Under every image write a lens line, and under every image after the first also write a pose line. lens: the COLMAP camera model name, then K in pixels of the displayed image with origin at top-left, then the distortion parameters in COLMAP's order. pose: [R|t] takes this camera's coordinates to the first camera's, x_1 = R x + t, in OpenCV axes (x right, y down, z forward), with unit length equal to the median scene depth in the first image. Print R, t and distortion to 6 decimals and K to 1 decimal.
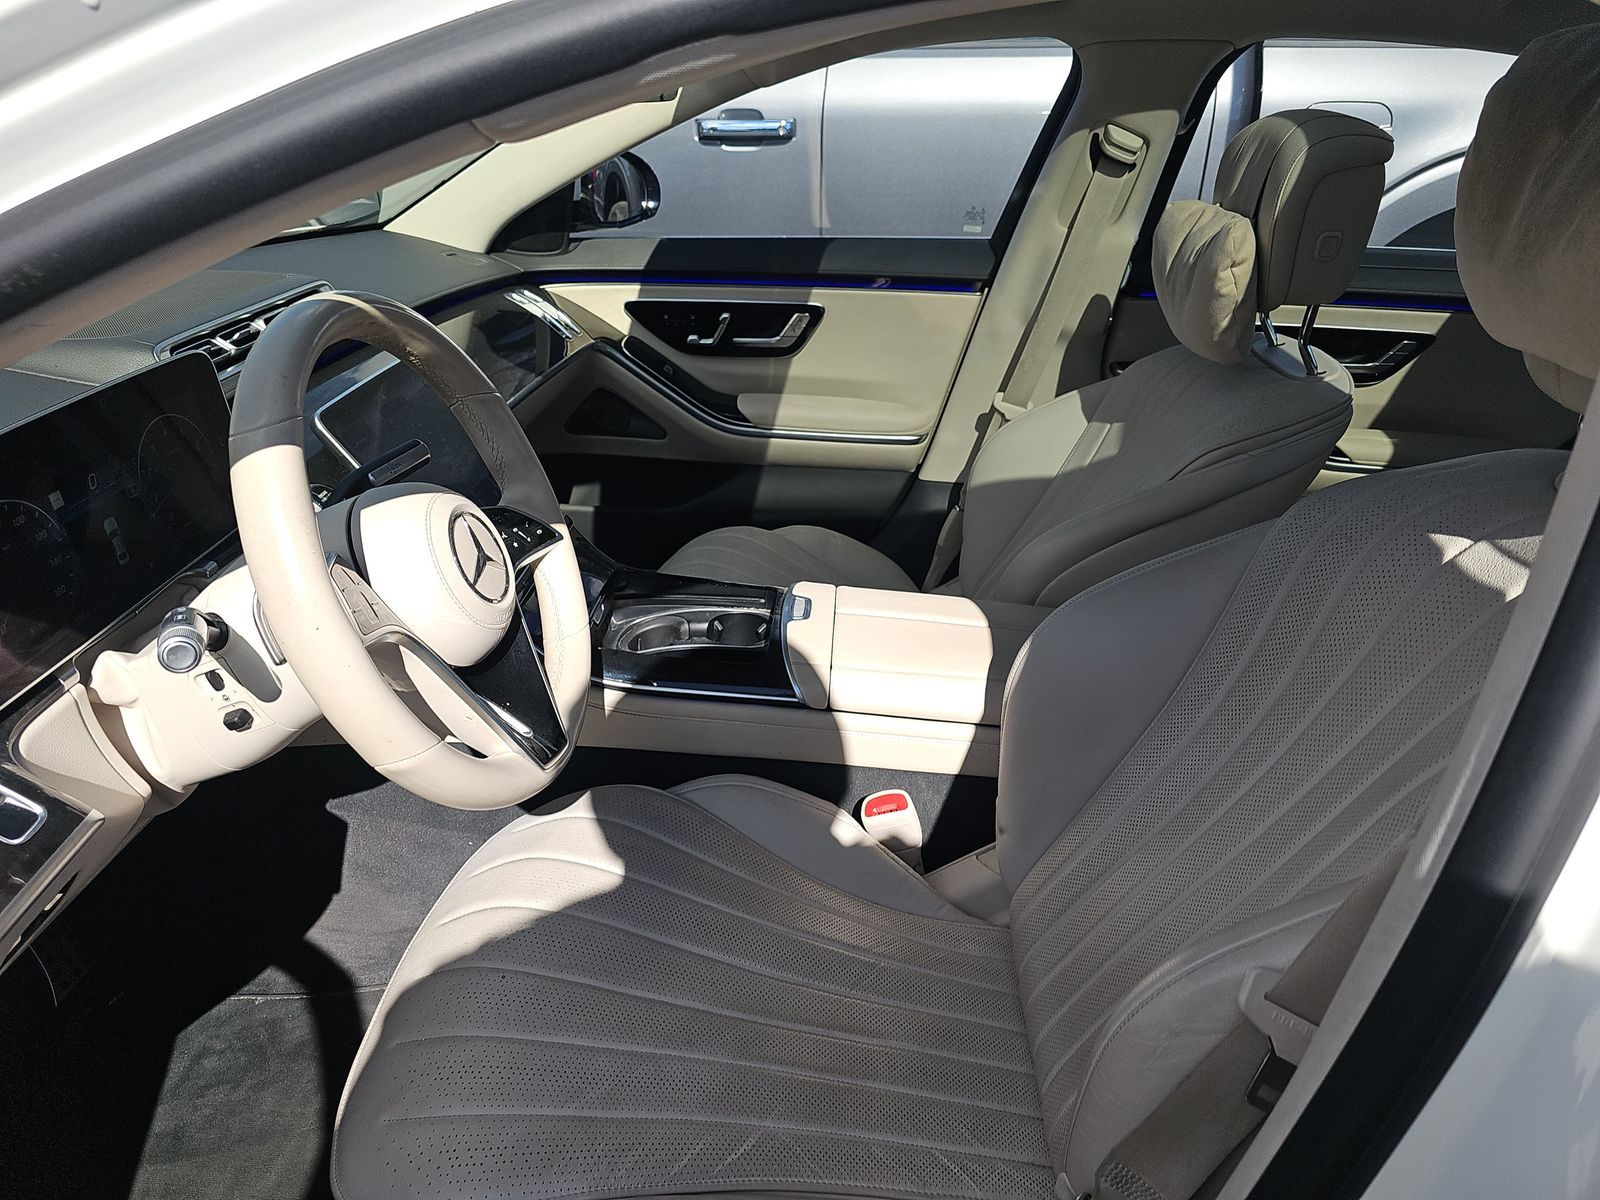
lens RADIAL K [[1130.6, 0, 800.1], [0, 1130.6, 621.0], [0, 0, 1]] dist [0.090952, -0.154215]
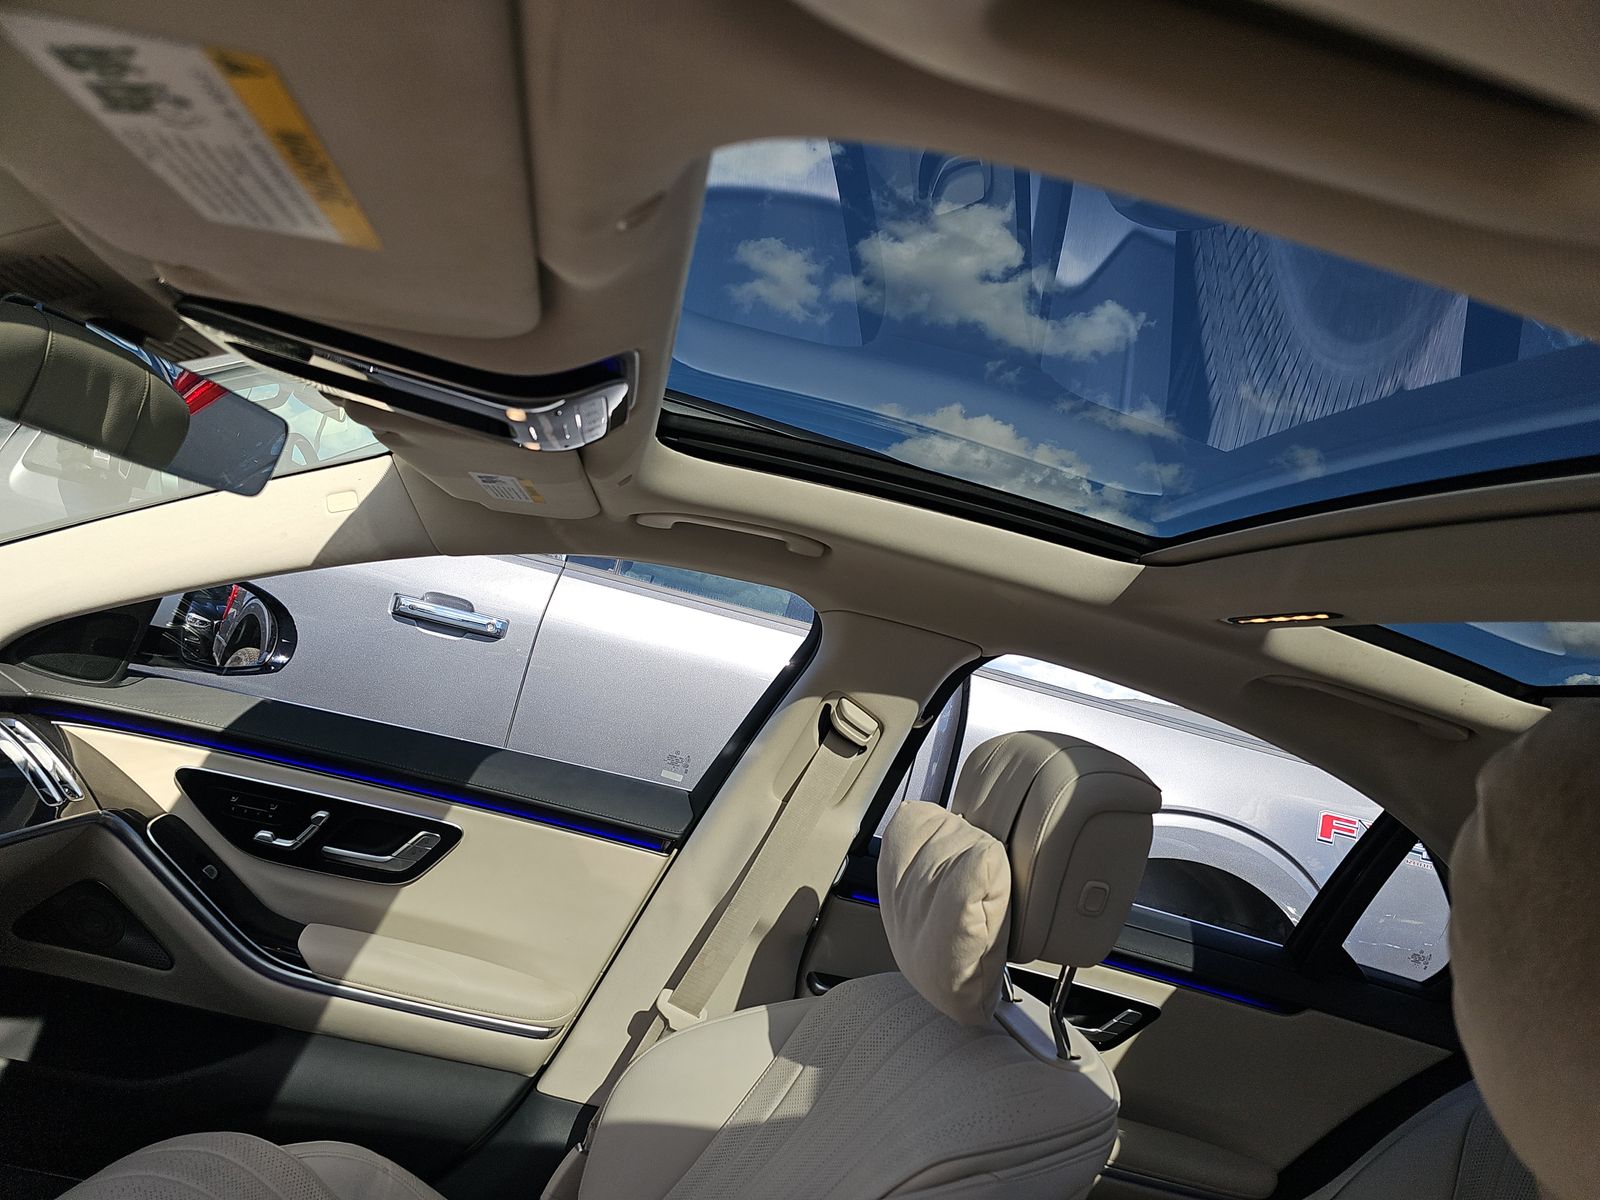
lens RADIAL K [[1130.6, 0, 800.1], [0, 1130.6, 621.0], [0, 0, 1]] dist [0.090952, -0.154215]
pose [[0.946801, 0.245647, 0.207907, 0.042567], [-0.128004, 0.880189, -0.457037, -0.082506], [-0.295267, 0.406110, 0.864808, 0.226910]]
